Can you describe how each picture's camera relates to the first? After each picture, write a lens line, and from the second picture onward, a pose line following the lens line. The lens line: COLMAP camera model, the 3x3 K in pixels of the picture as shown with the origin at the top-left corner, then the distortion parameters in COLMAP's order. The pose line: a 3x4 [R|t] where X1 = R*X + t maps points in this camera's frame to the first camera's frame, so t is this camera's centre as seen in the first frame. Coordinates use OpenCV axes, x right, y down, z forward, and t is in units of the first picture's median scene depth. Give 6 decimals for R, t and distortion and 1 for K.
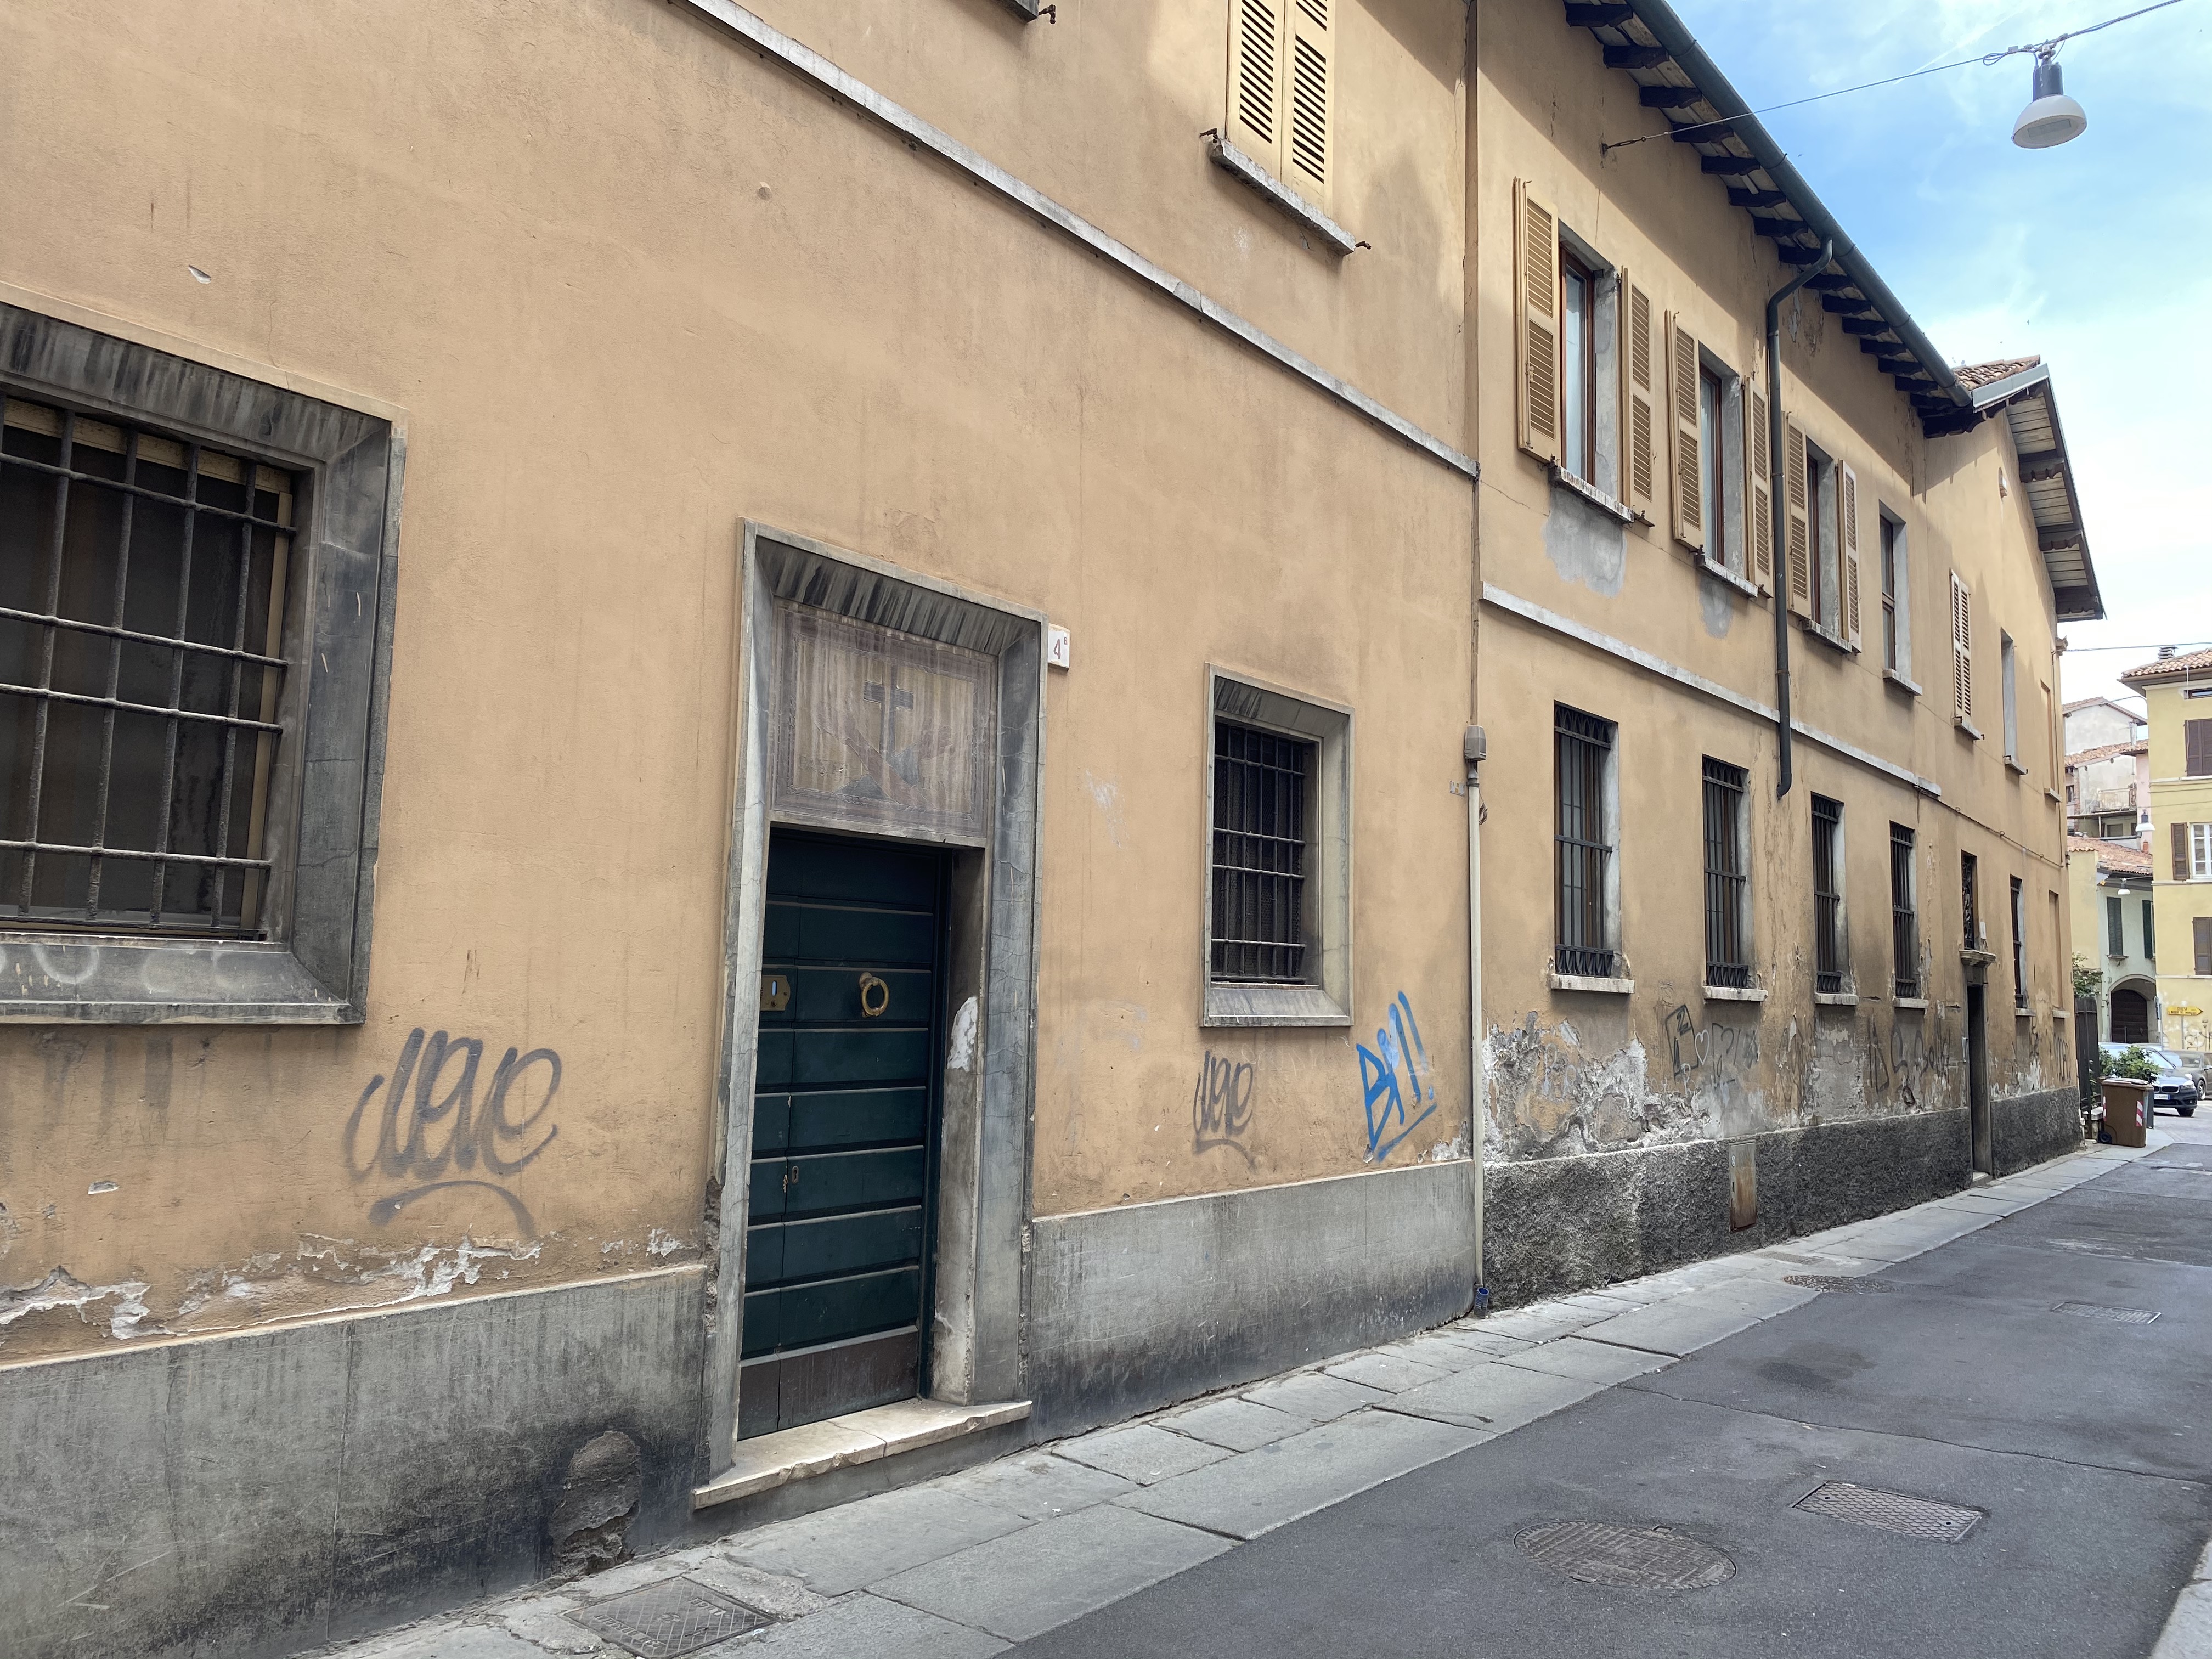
lens RADIAL K [[1690.0, 0, 1106.0], [0, 1690.0, 829.5], [0, 0, 1]] dist [0.039481, -0.036944]
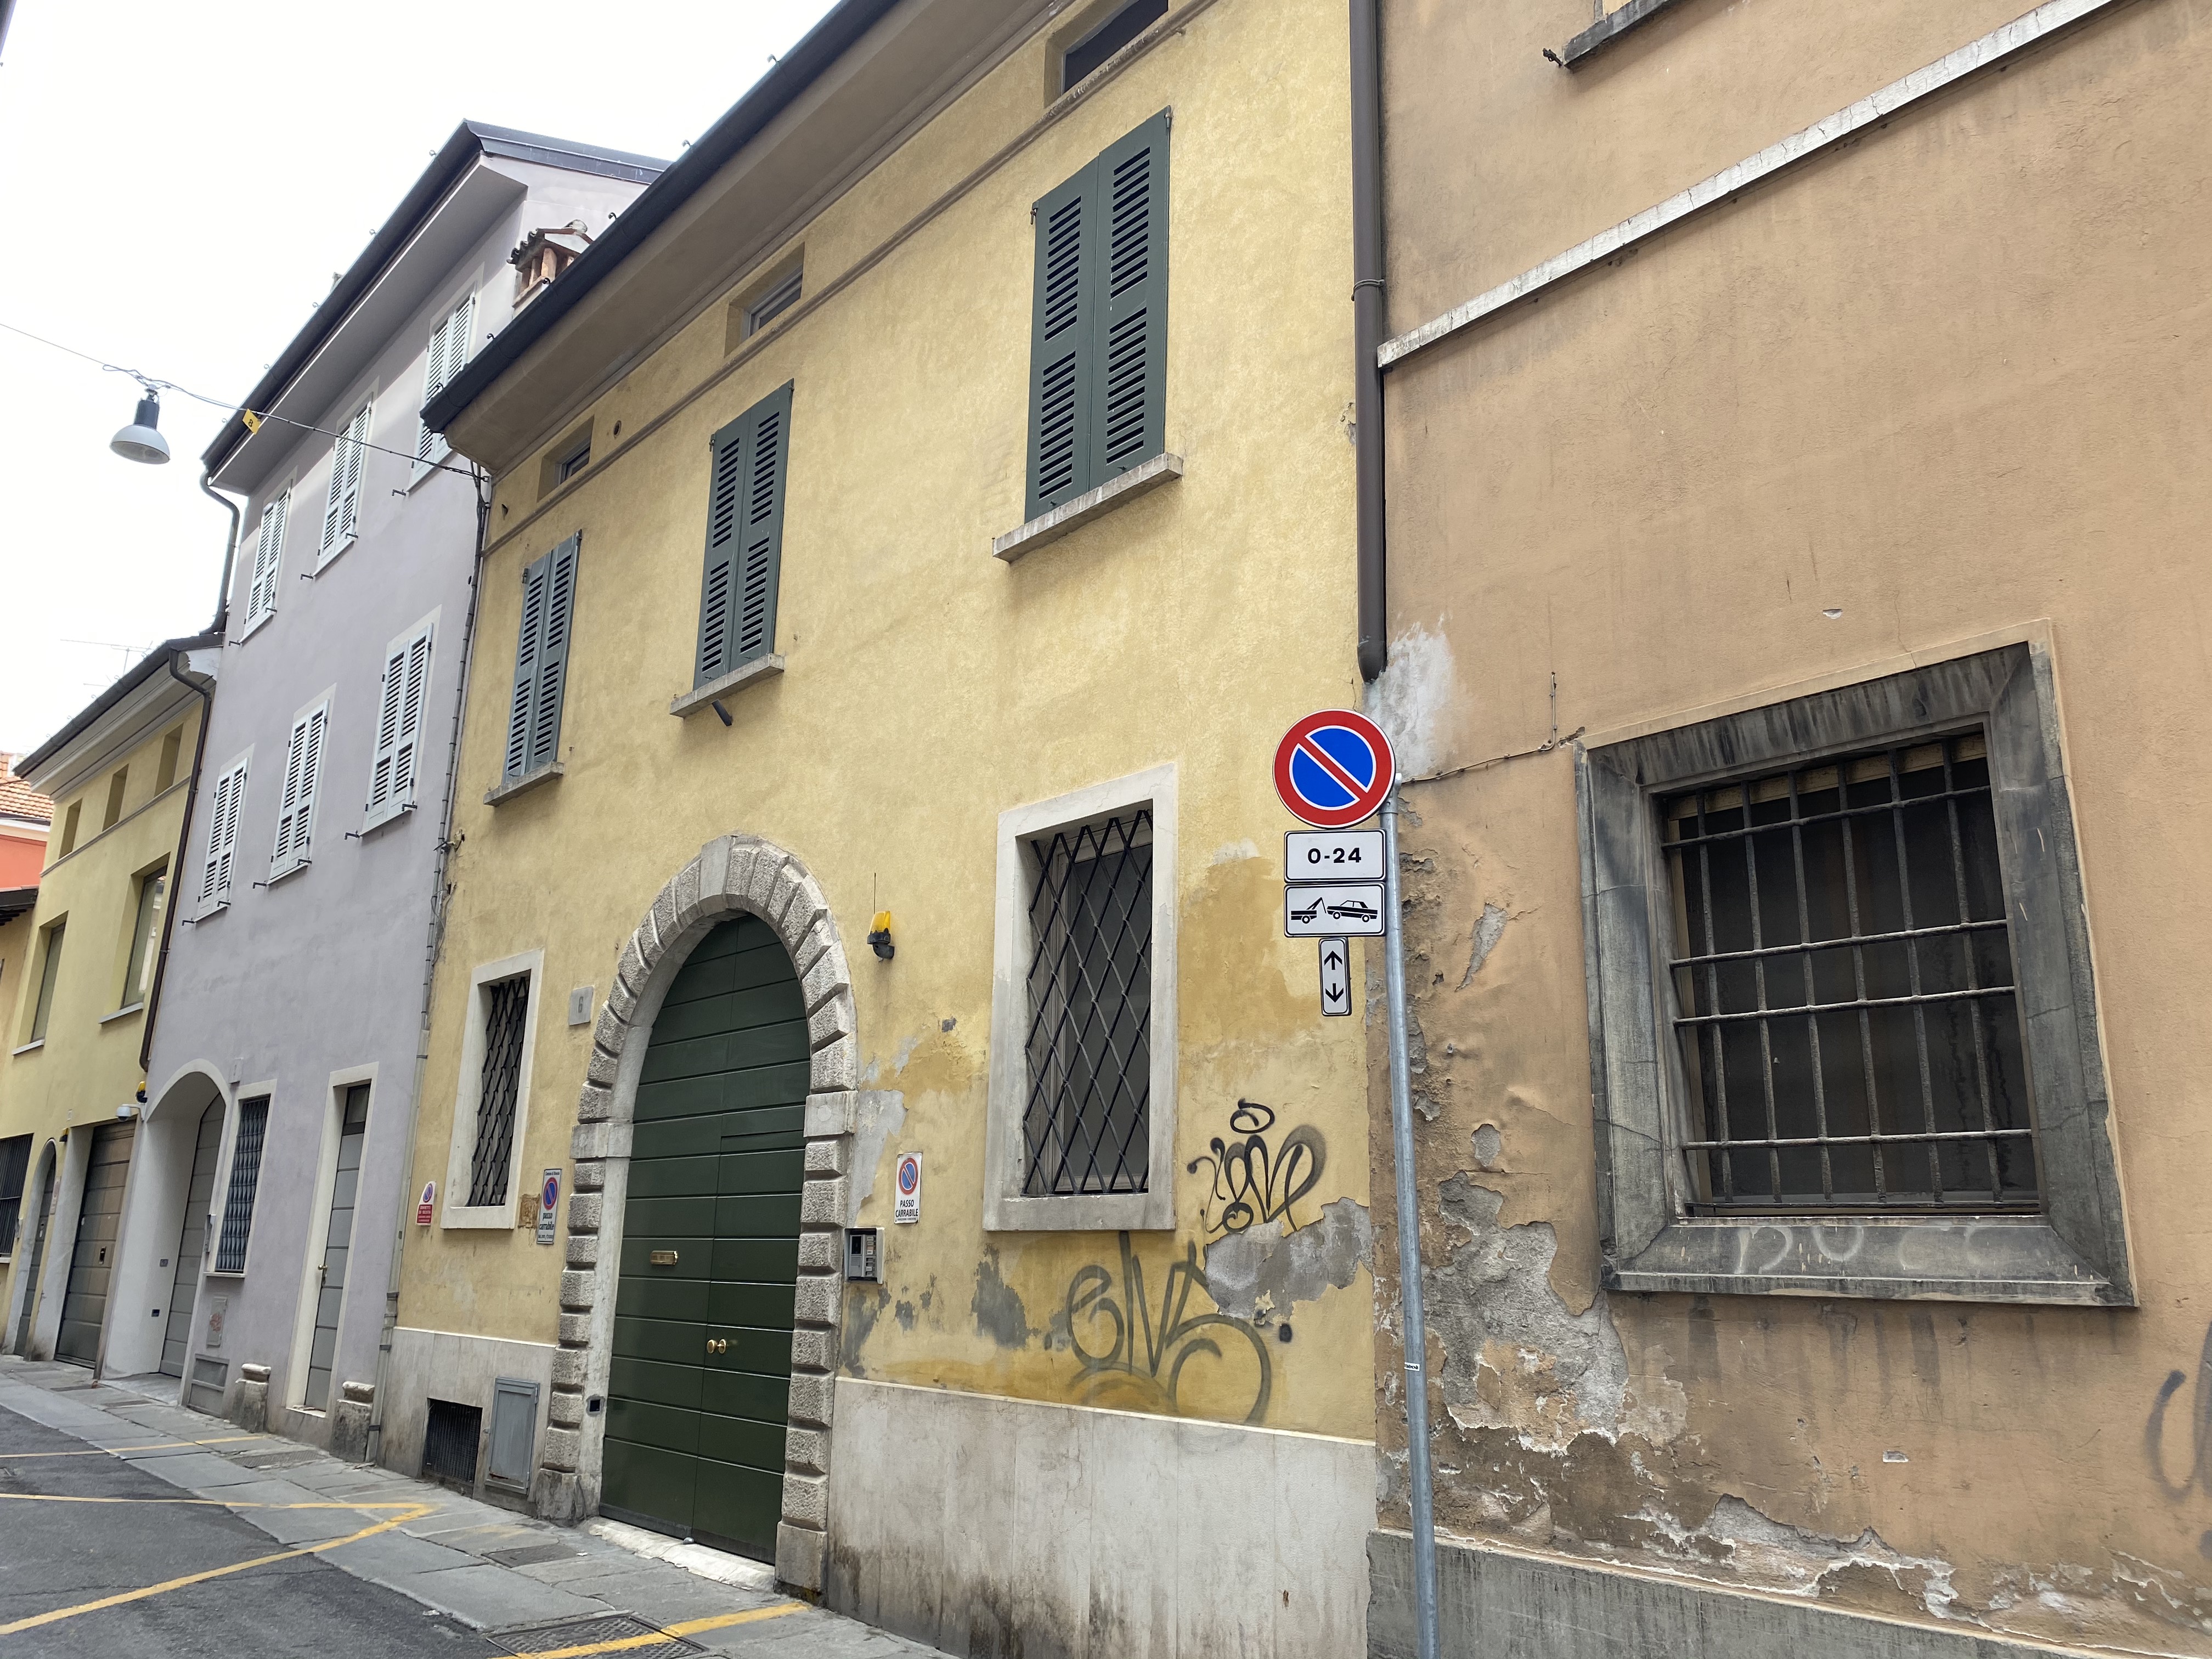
lens RADIAL K [[1690.0, 0, 1106.0], [0, 1690.0, 829.5], [0, 0, 1]] dist [0.039481, -0.036944]
pose [[-0.229189, -0.269175, -0.935424, 0.597287], [0.070553, 0.953882, -0.291773, 0.106196], [0.970822, -0.132868, -0.199628, 0.747430]]
